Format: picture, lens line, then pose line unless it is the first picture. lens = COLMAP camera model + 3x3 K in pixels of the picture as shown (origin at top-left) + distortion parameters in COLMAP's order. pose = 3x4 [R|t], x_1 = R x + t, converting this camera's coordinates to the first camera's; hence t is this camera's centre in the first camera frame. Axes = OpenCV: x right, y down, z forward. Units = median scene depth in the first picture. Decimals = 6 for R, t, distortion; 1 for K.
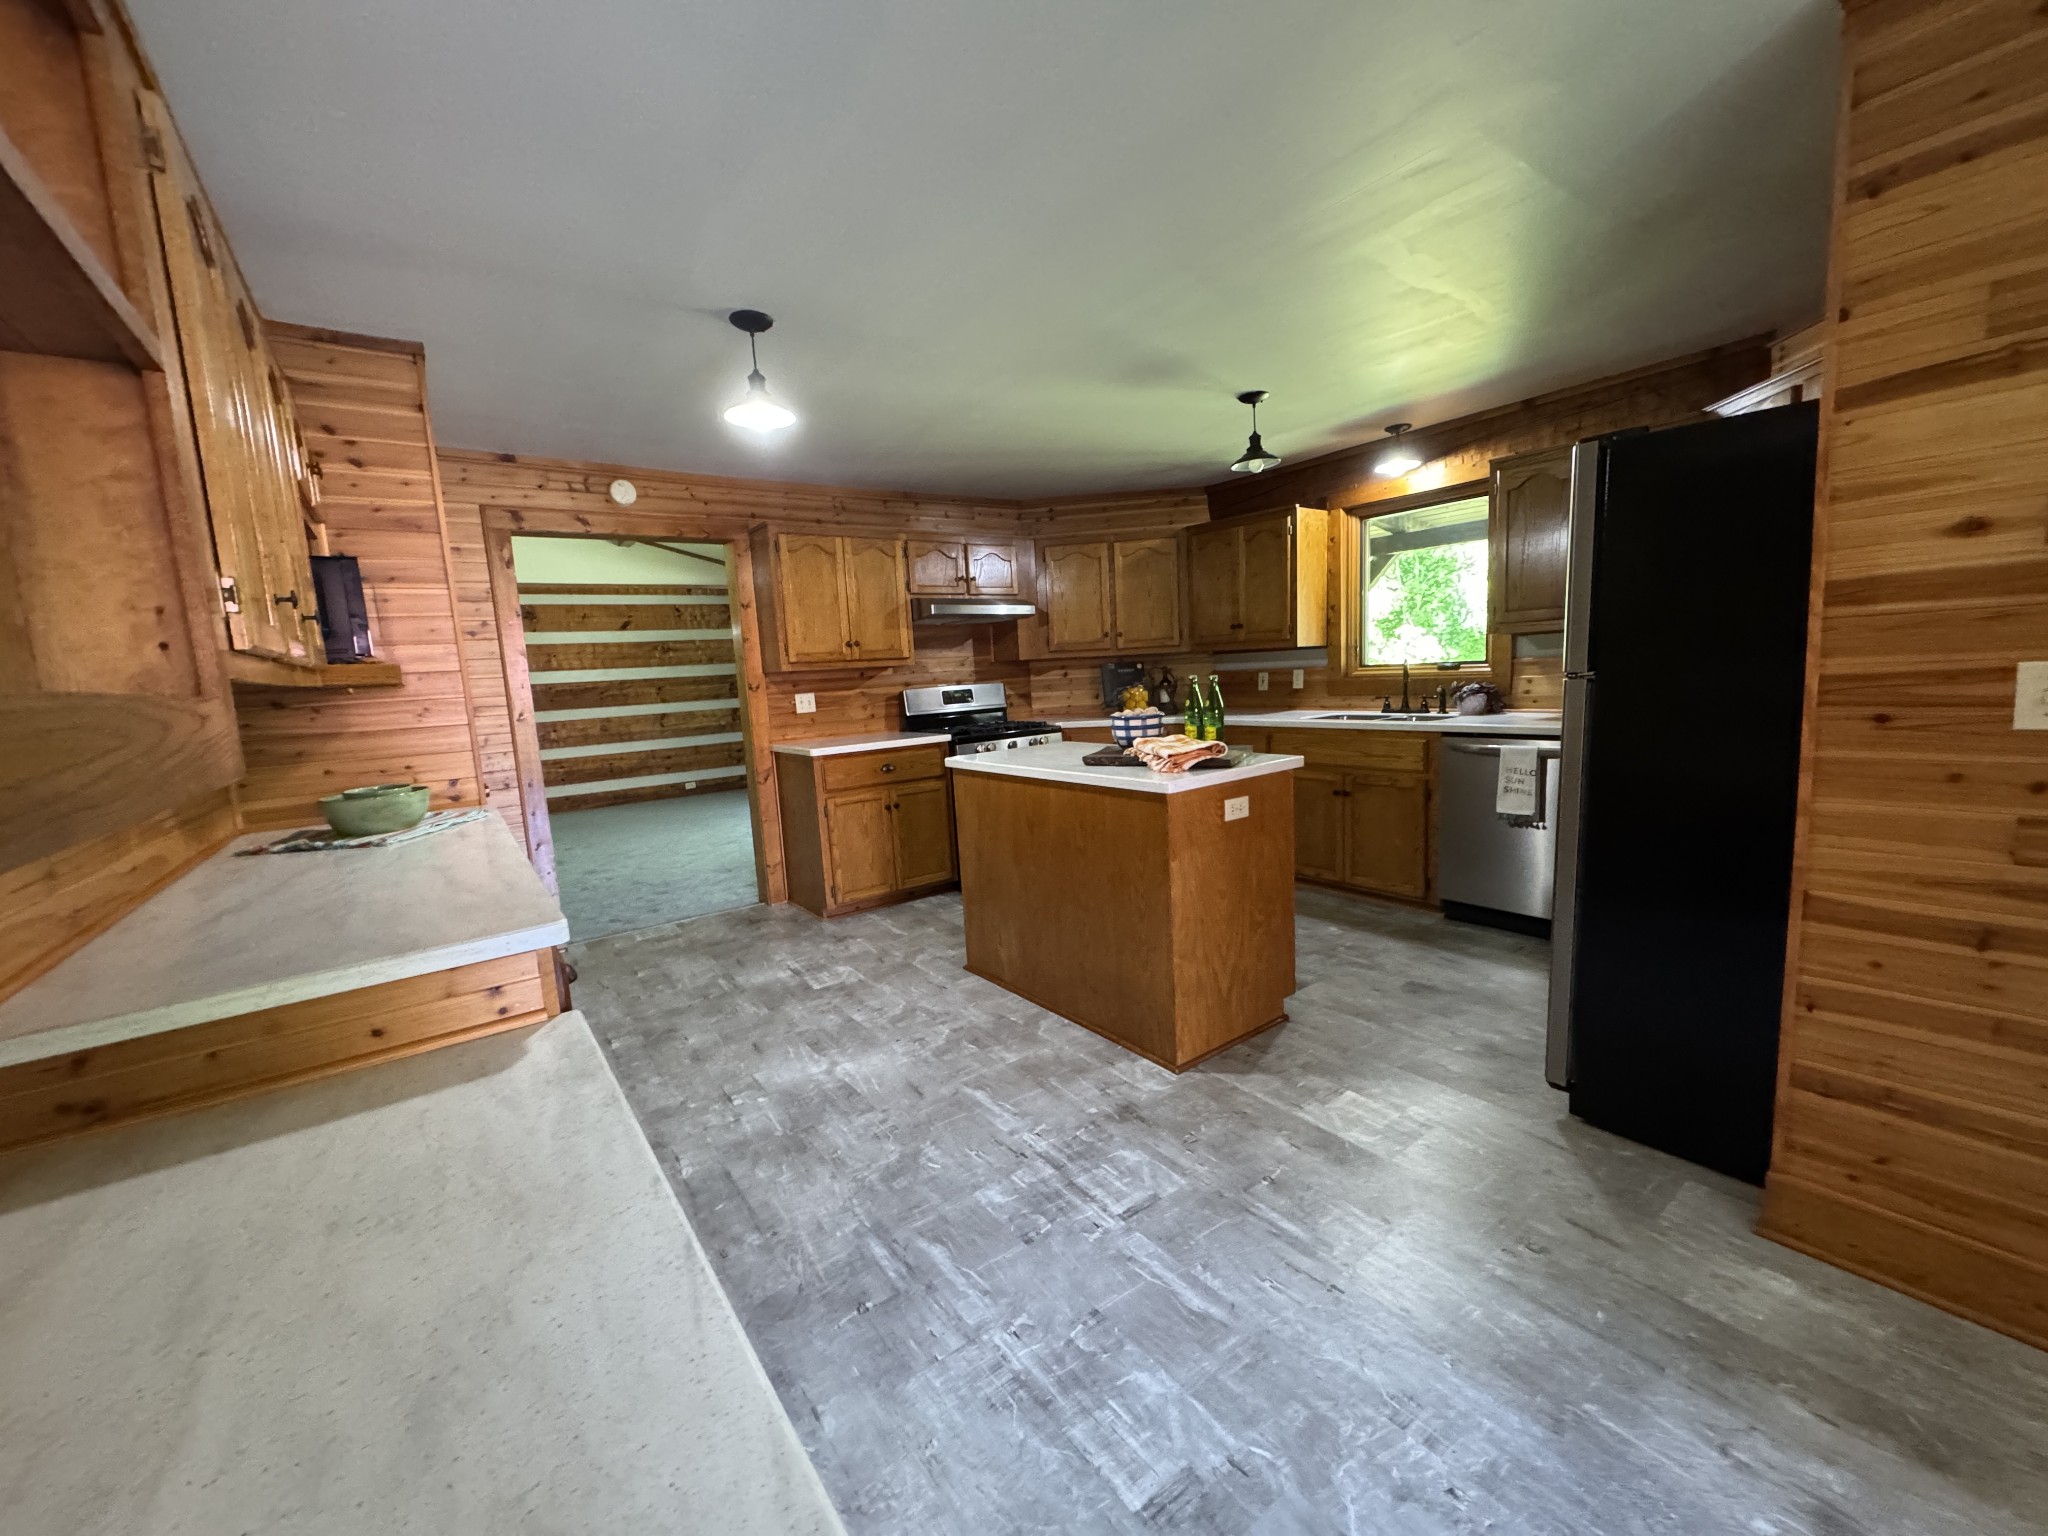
lens RADIAL K [[813.6, 0, 1021.2], [0, 813.6, 771.3], [0, 0, 1]] dist [-0.000649, -0.000408]
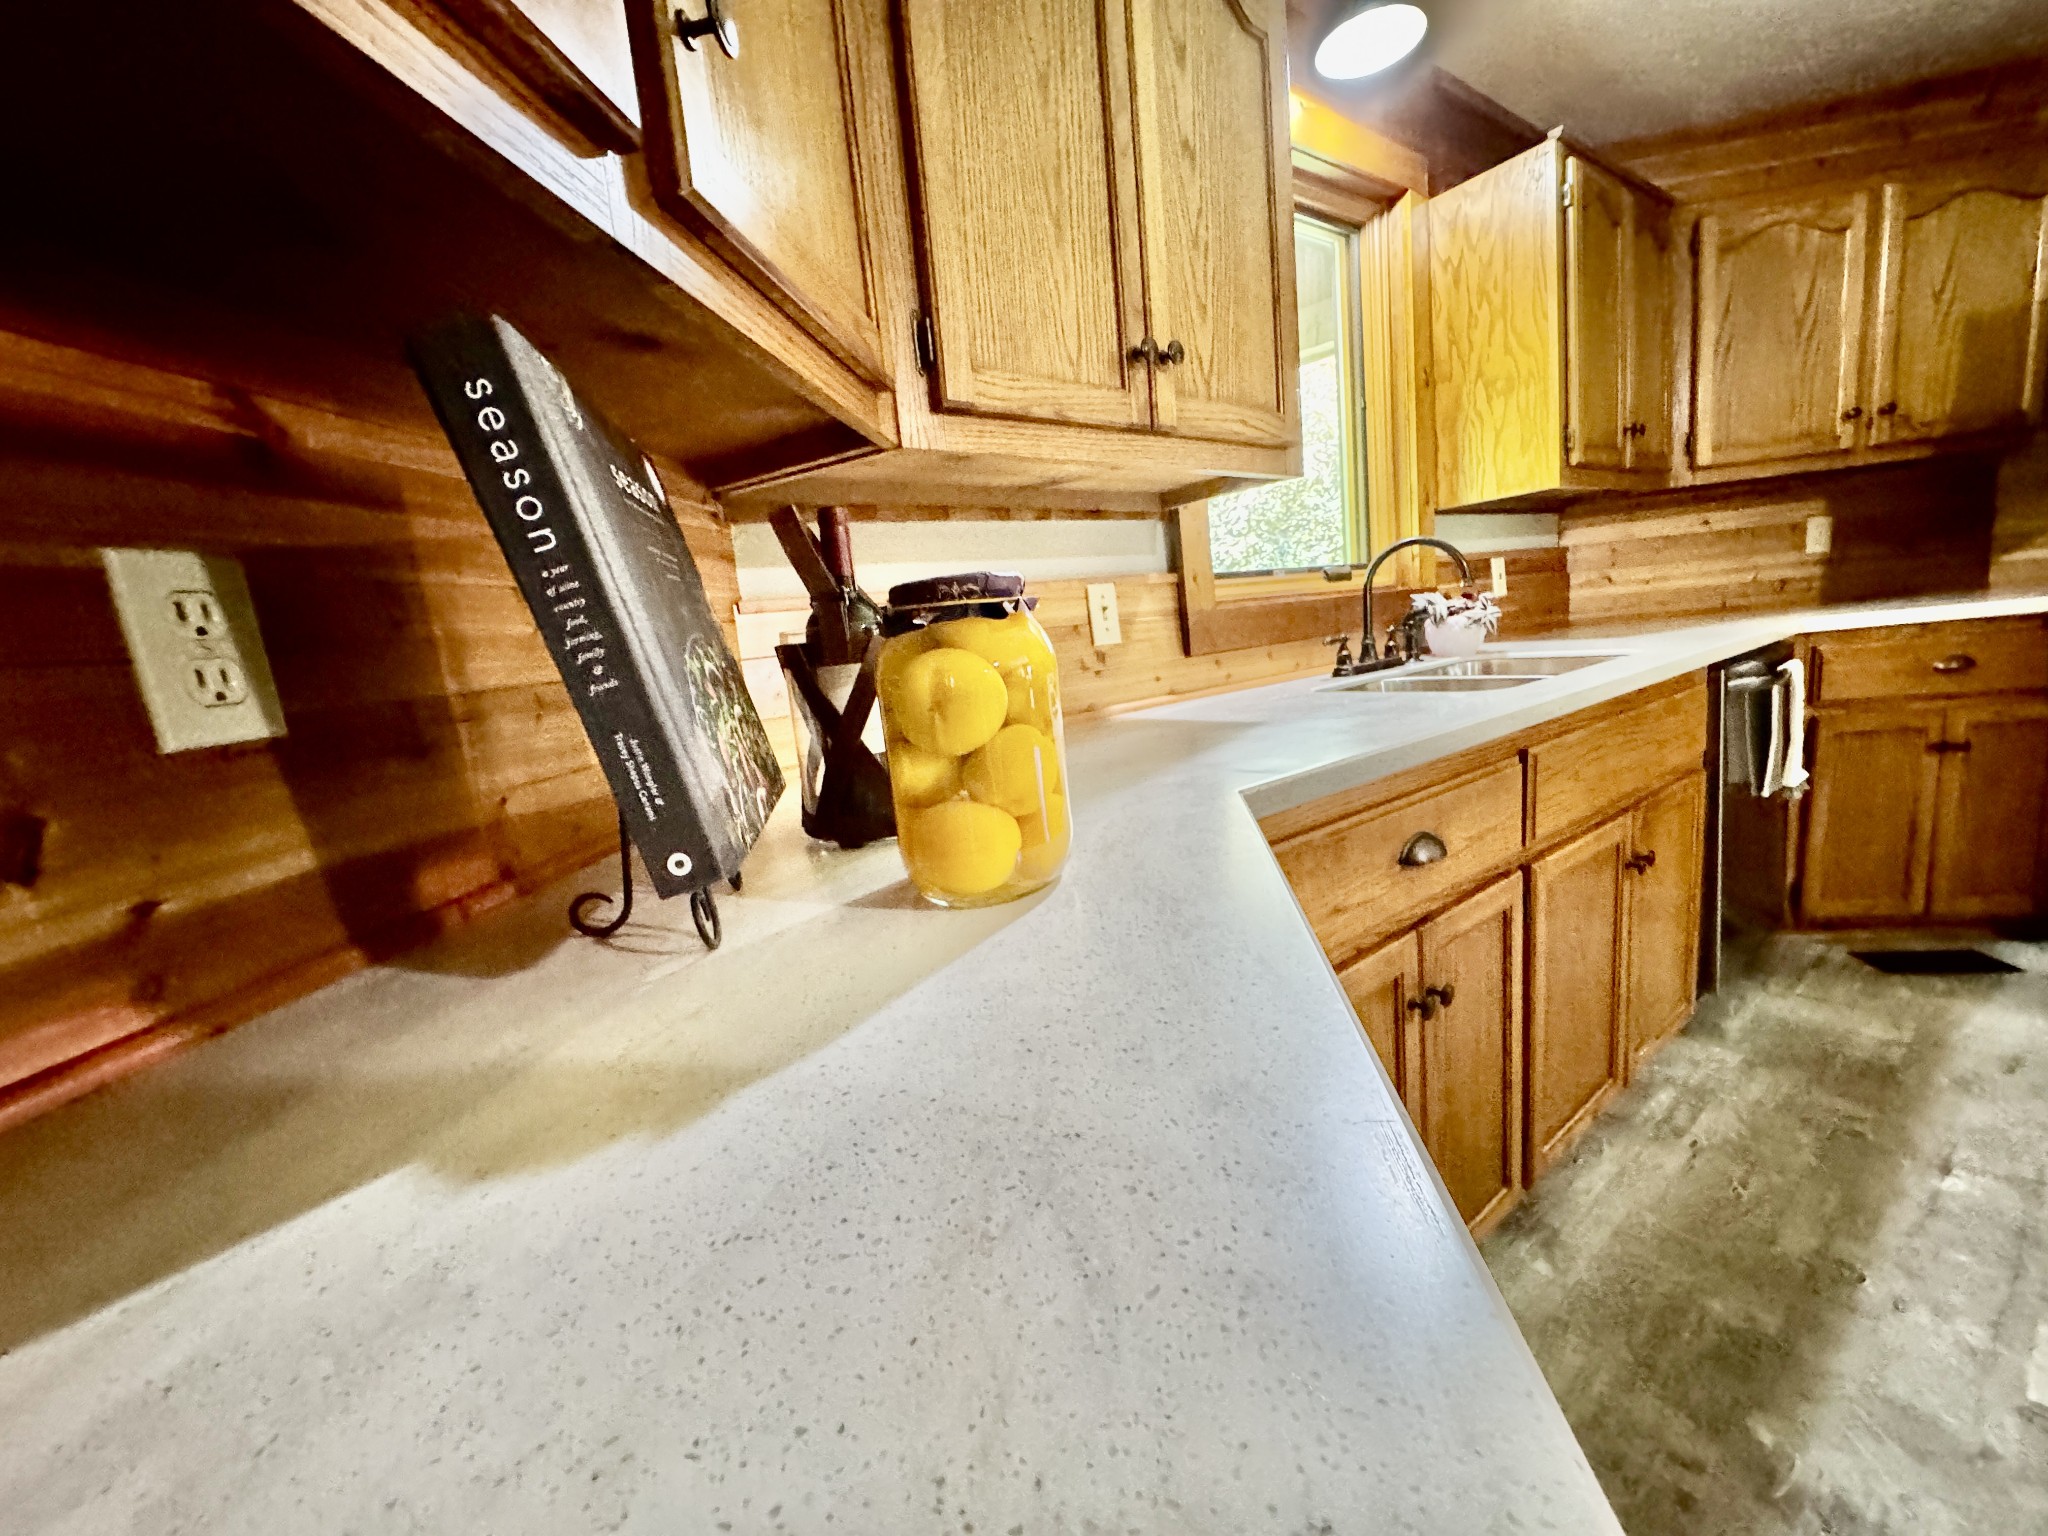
lens RADIAL K [[813.6, 0, 1020.4], [0, 813.6, 766.6], [0, 0, 1]] dist [-0.000649, -0.000408]
pose [[-0.000011, -0.112400, 0.993663, 0.027434], [0.227538, 0.967598, 0.109454, -0.098833], [-0.973769, 0.226098, 0.025564, 1.036154]]
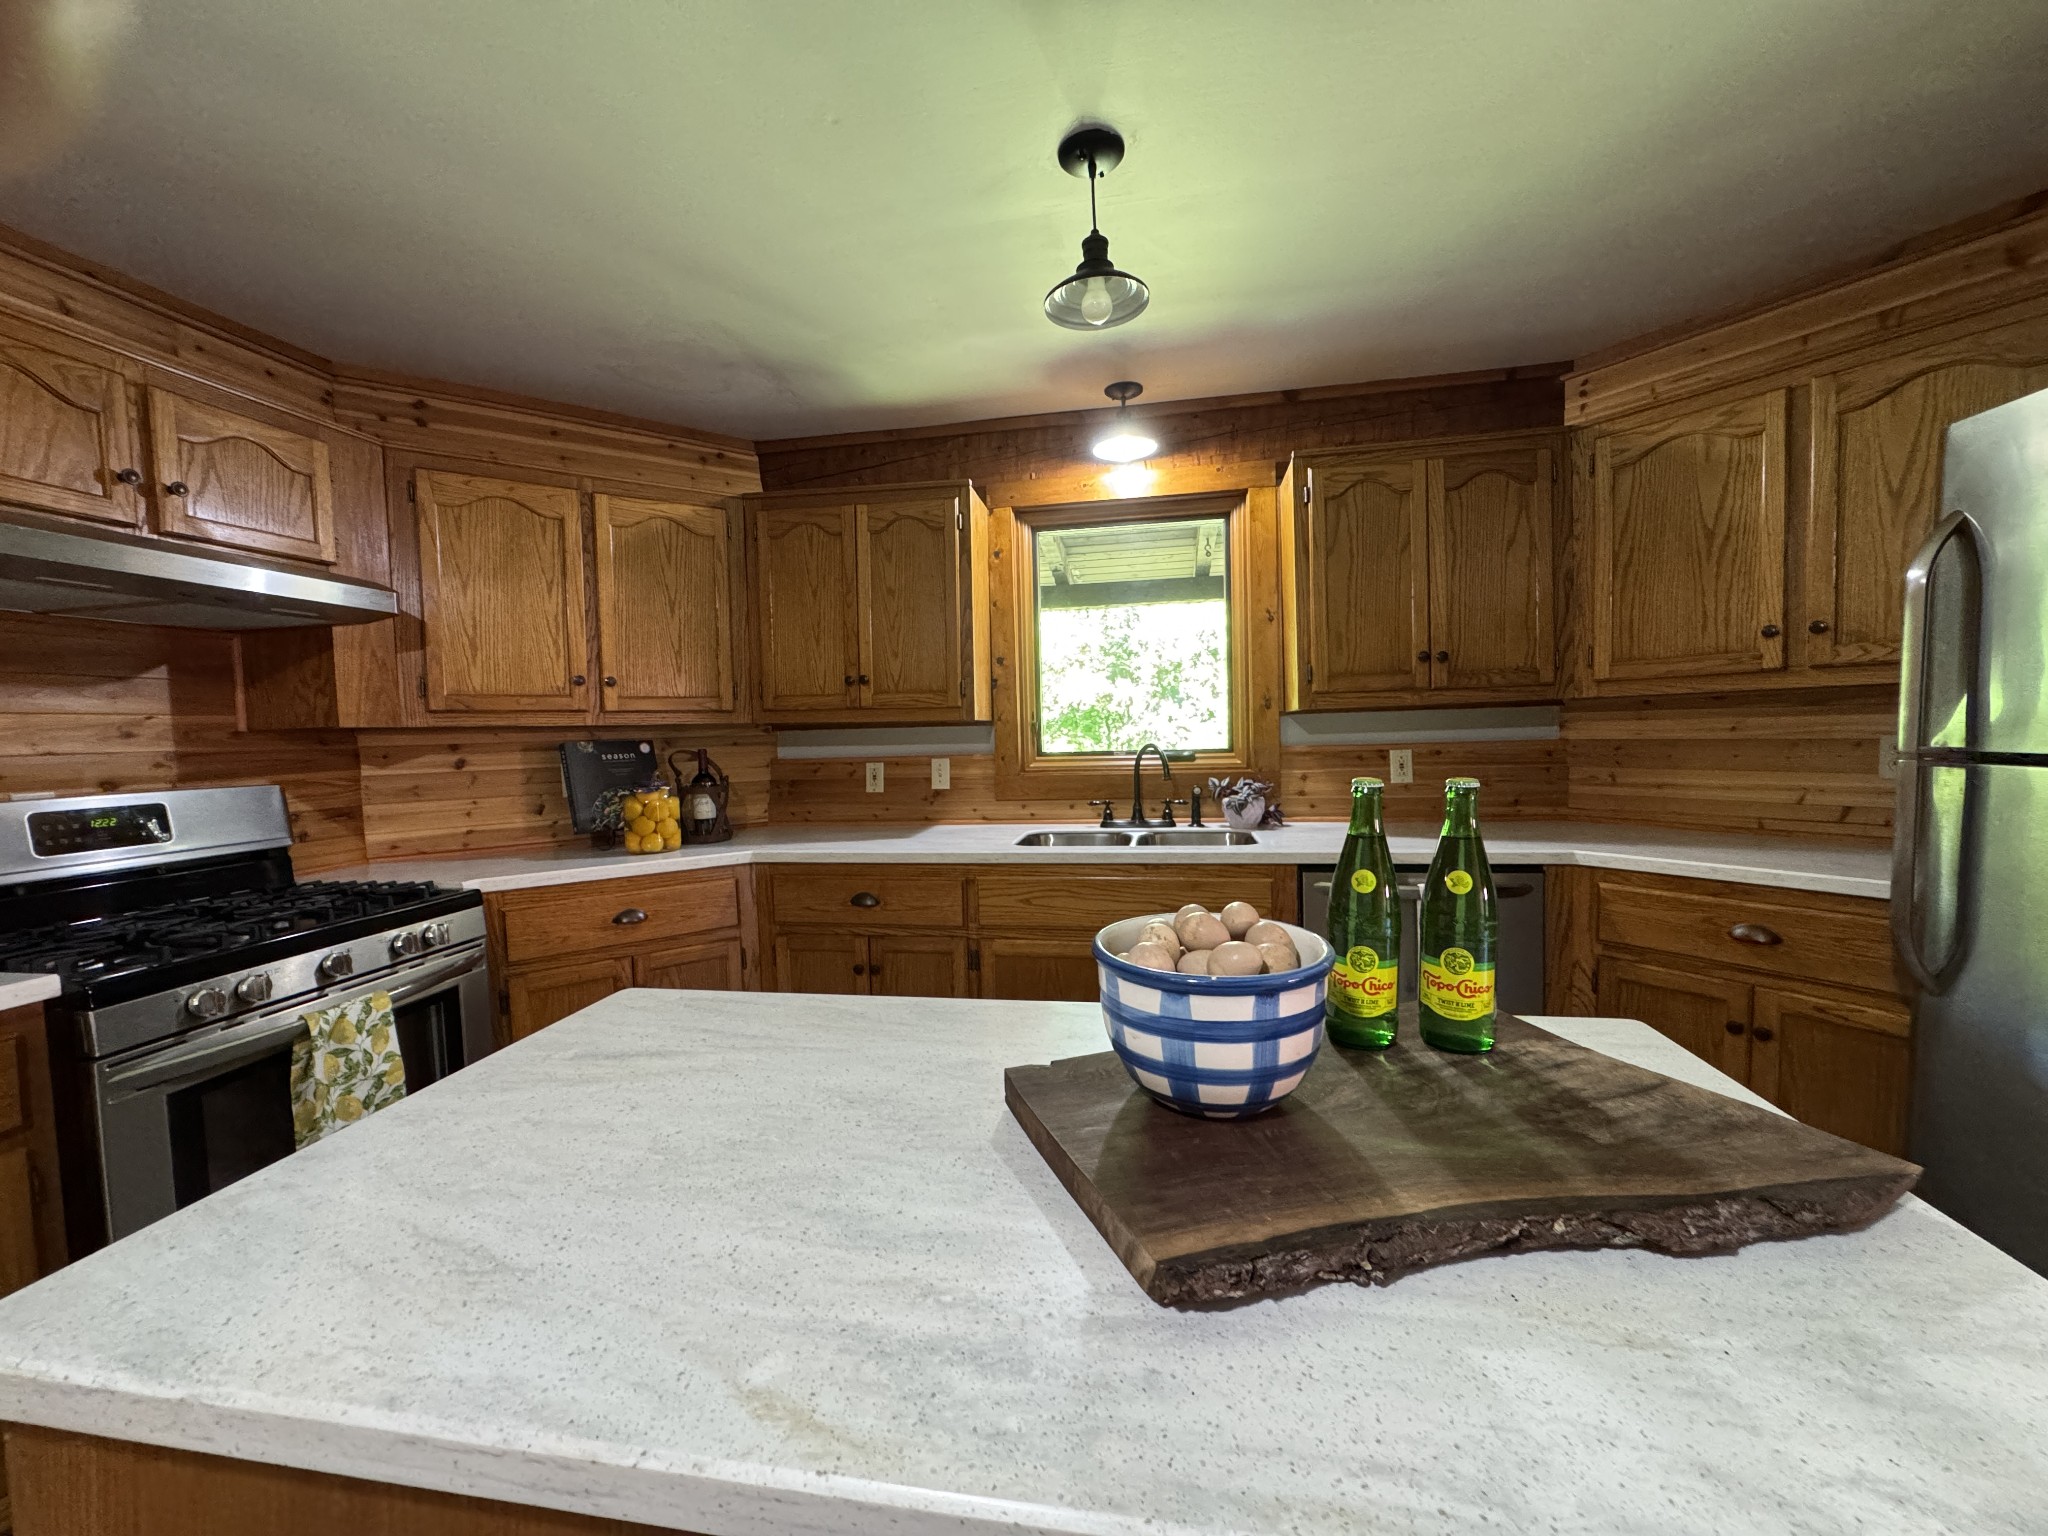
lens RADIAL K [[813.6, 0, 1023.5], [0, 813.6, 768.3], [0, 0, 1]] dist [-0.000649, -0.000408]
pose [[0.725275, 0.001346, 0.688458, -0.034786], [0.075689, 0.993780, -0.081680, -0.062940], [-0.684286, 0.111349, 0.720662, 0.517062]]
